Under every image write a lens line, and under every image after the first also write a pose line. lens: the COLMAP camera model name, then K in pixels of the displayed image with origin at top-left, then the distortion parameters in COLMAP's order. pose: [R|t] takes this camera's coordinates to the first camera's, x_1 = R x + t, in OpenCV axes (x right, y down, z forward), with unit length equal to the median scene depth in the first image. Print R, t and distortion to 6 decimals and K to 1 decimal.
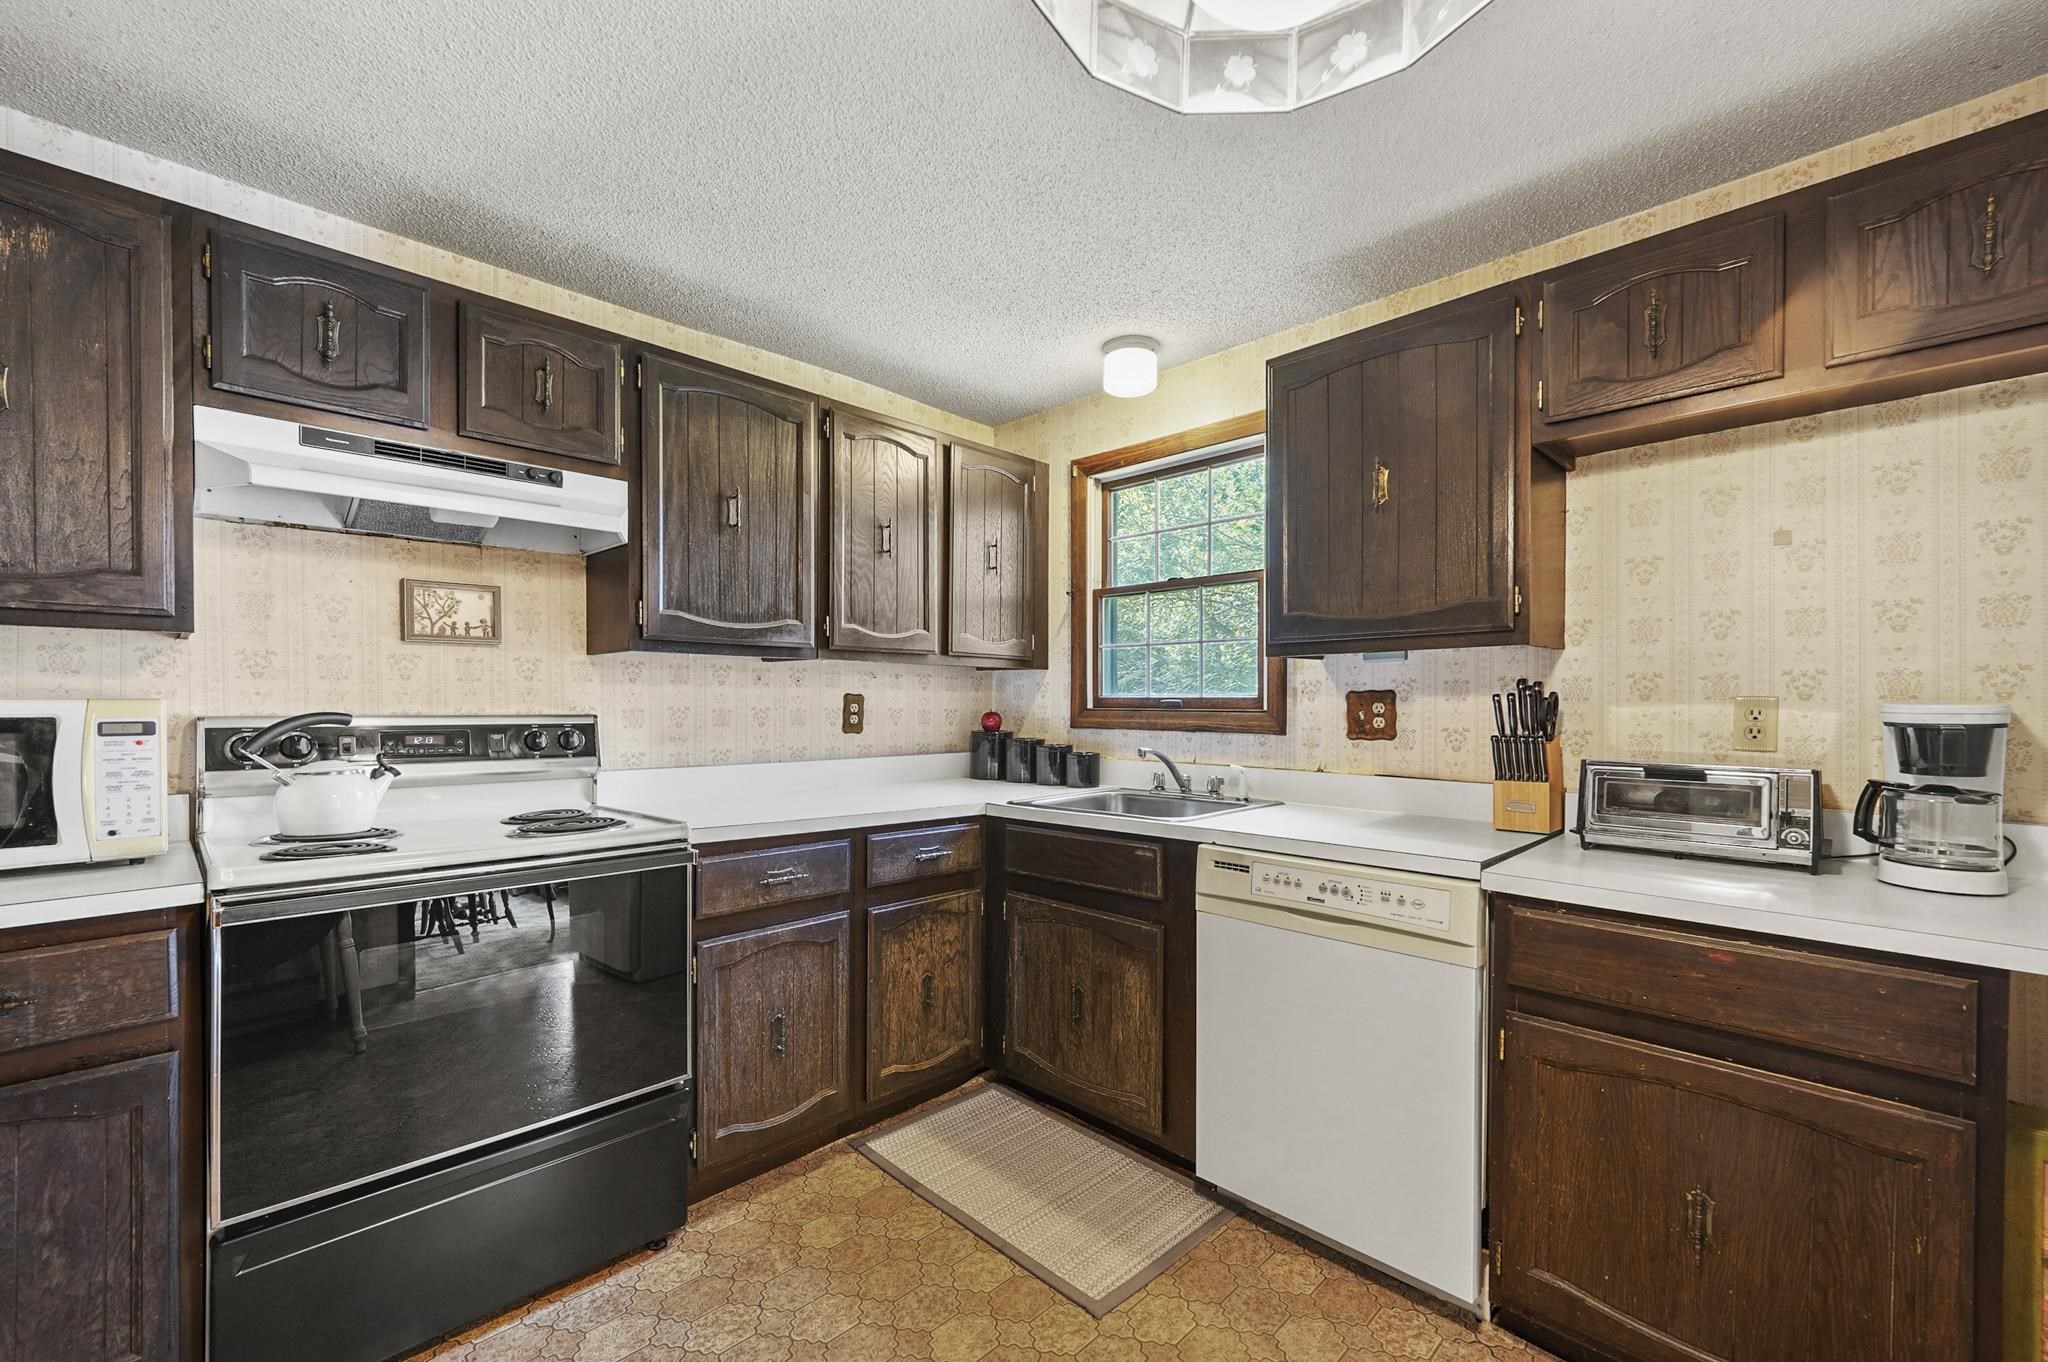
lens RADIAL K [[836.2, 0, 1025.3], [0, 836.2, 709.1], [0, 0, 1]] dist [0.011421, -0.002308]
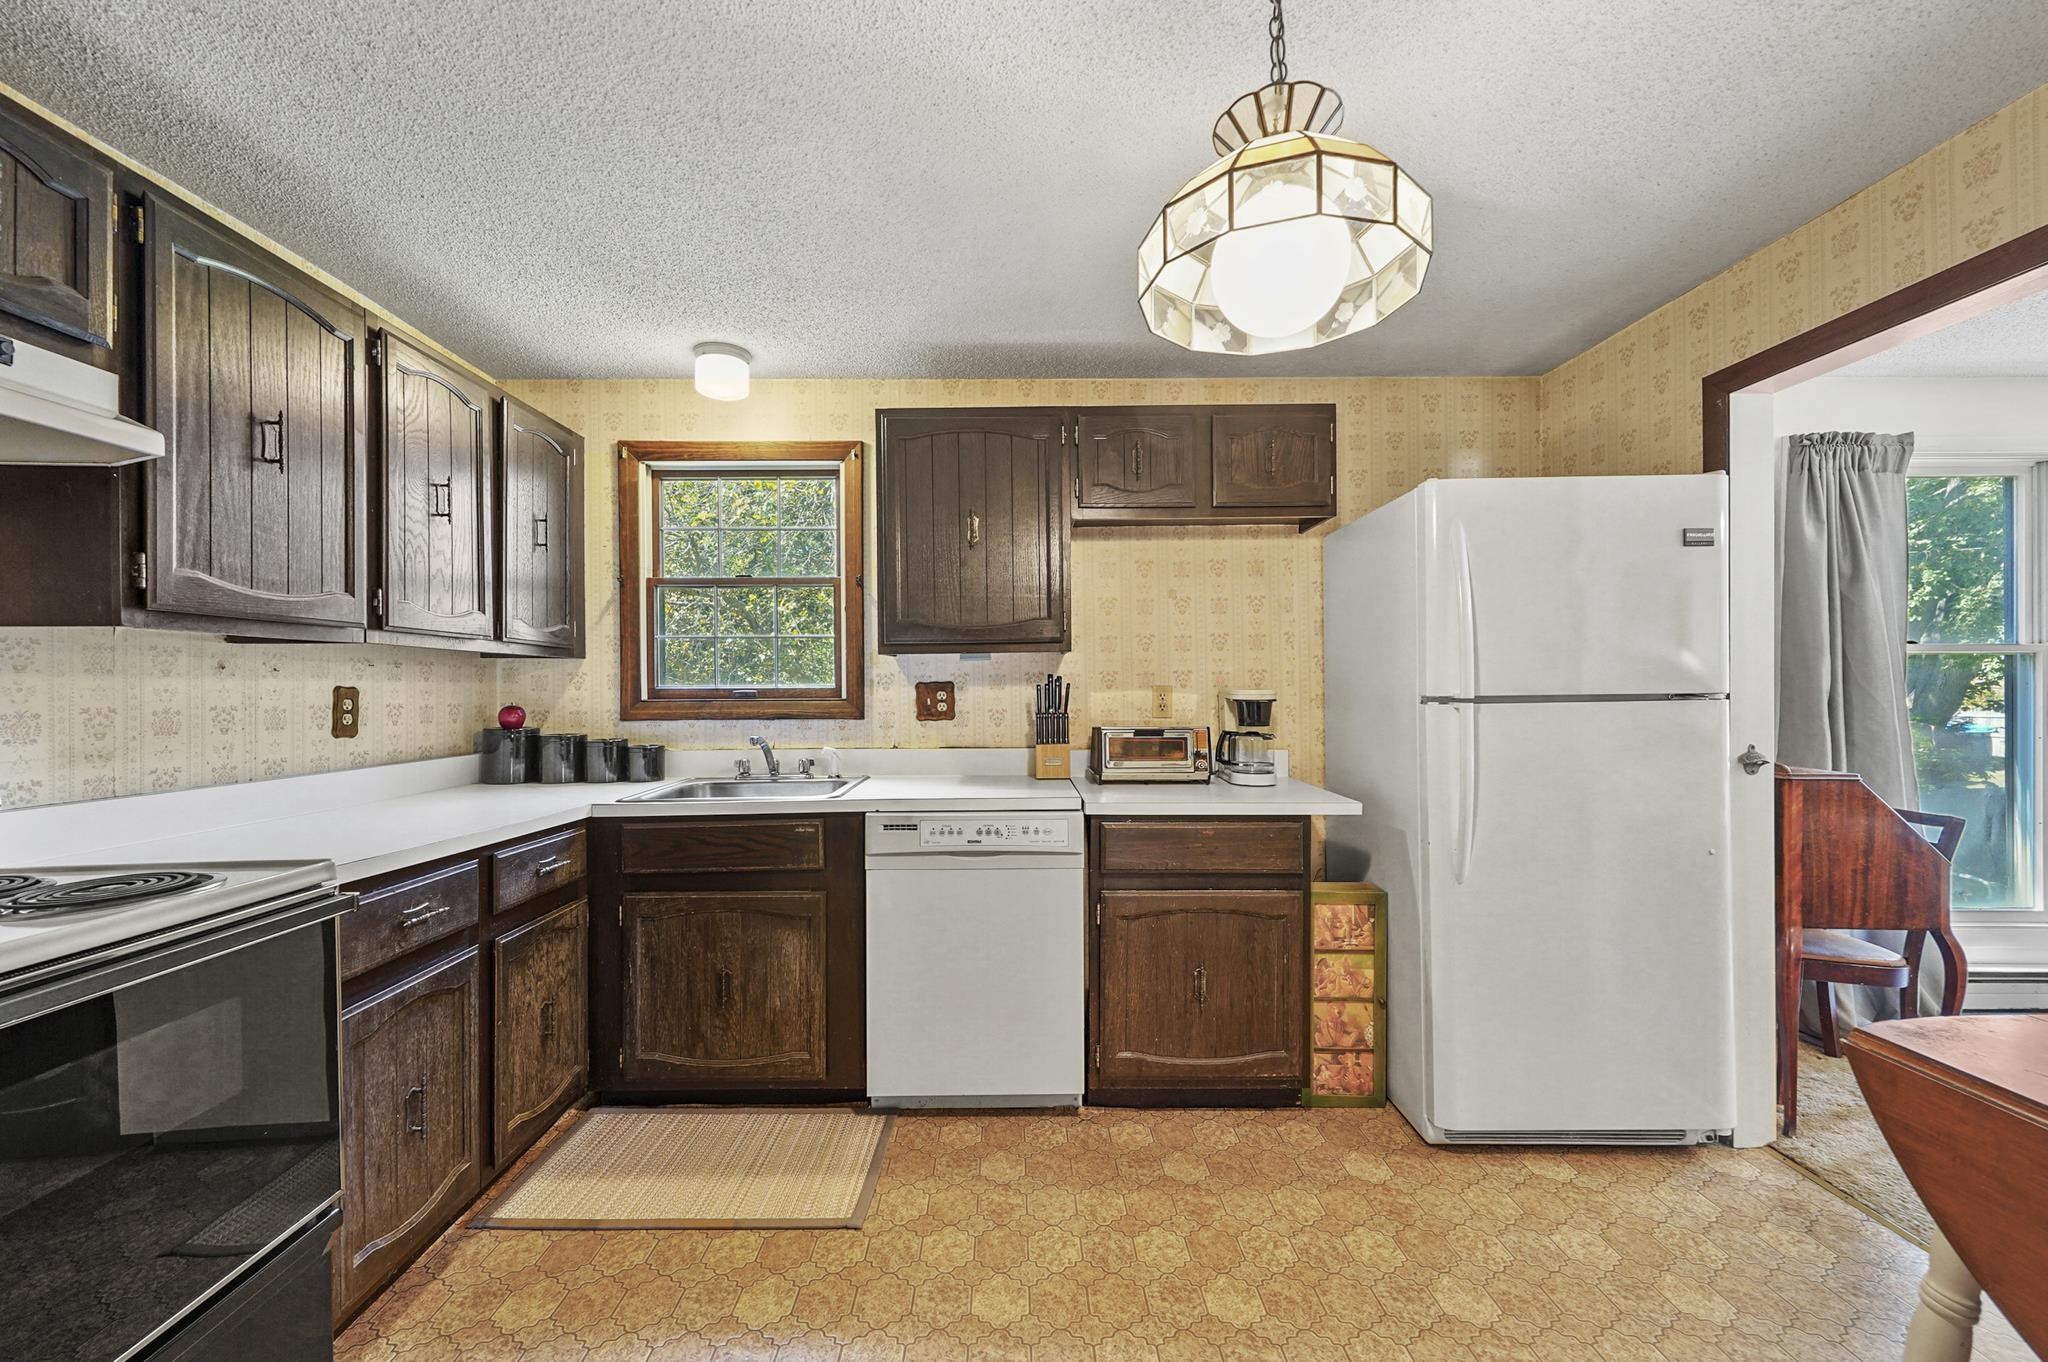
lens RADIAL K [[836.2, 0, 1001.4], [0, 836.2, 683.4], [0, 0, 1]] dist [0.011421, -0.002308]
pose [[0.711930, -0.004089, 0.702239, -0.449863], [0.014507, 0.999855, -0.008885, -0.007570], [-0.702101, 0.016513, 0.711886, 0.023638]]
